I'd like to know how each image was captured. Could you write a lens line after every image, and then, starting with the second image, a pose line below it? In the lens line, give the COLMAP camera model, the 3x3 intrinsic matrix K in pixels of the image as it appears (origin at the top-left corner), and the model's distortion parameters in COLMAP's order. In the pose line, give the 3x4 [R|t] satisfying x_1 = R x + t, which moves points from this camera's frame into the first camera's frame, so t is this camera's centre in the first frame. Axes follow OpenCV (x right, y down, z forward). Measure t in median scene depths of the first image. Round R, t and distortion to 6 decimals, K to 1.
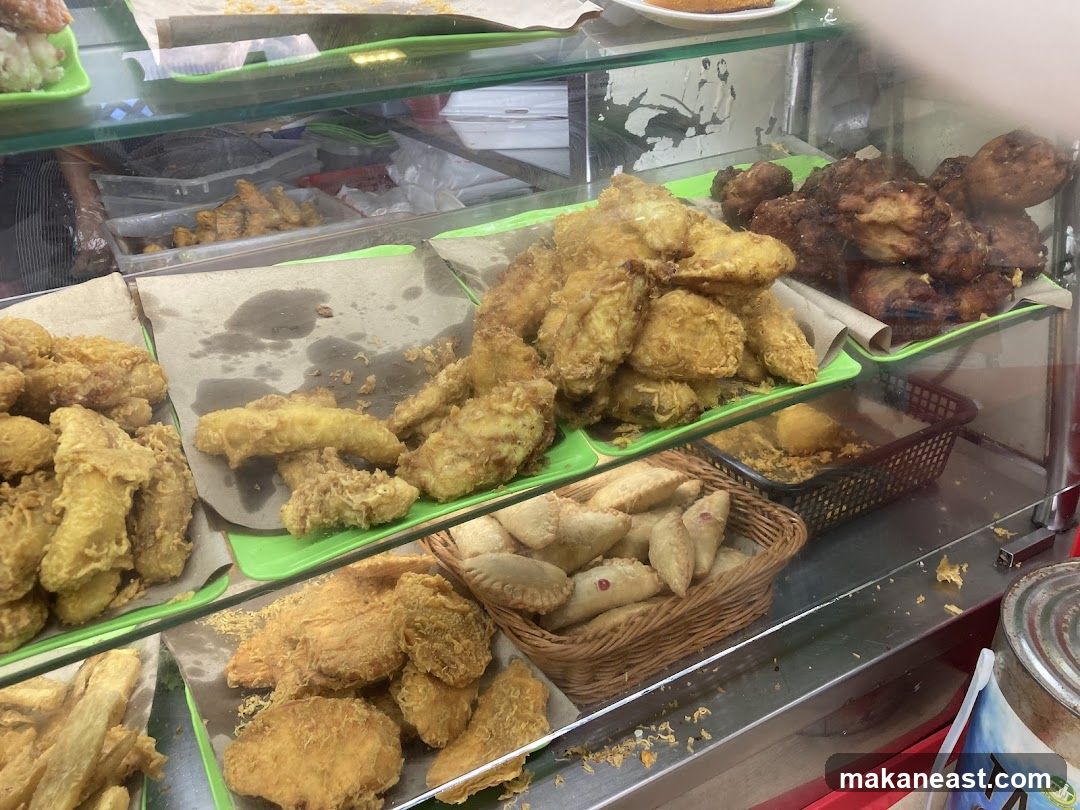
lens RADIAL K [[892.7, 0, 540.4], [0, 892.7, 383.1], [0, 0, 1]] dist [0.024462, -0.001096]
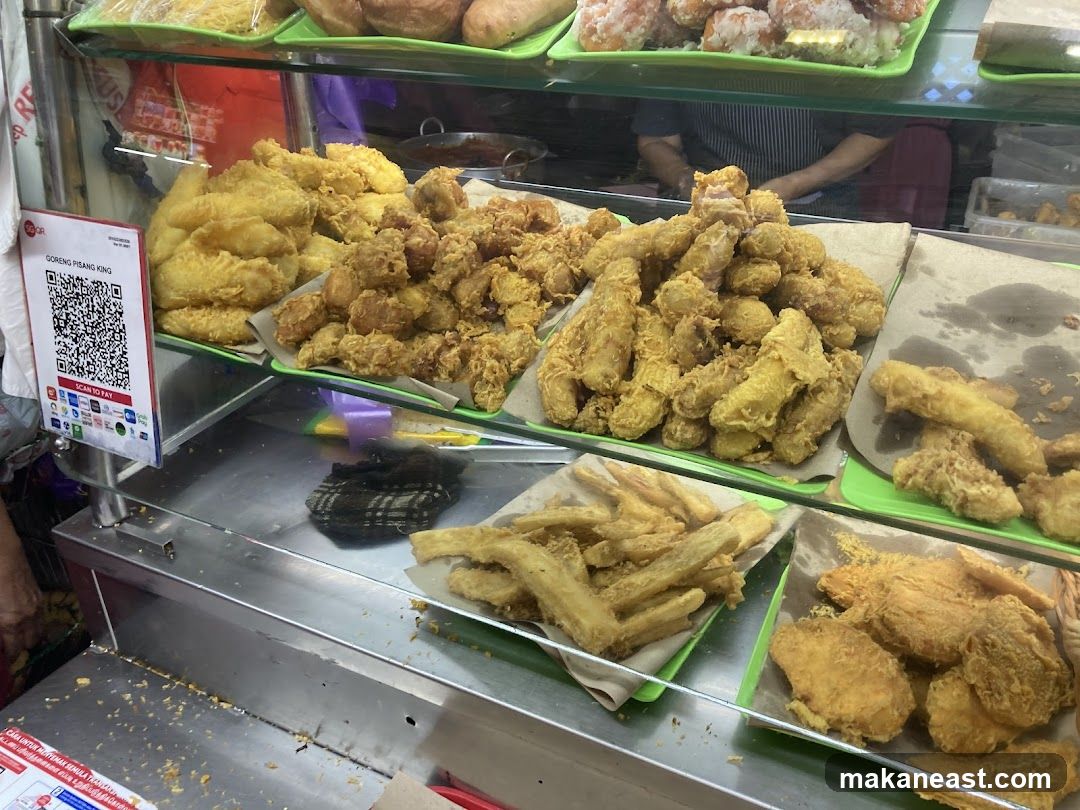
lens RADIAL K [[892.7, 0, 540.4], [0, 892.7, 383.1], [0, 0, 1]] dist [0.024462, -0.001096]
pose [[0.567508, 0.419765, -0.708331, 0.204725], [-0.382387, 0.896249, 0.224762, -0.026245], [0.729188, 0.143302, 0.669141, -0.089963]]
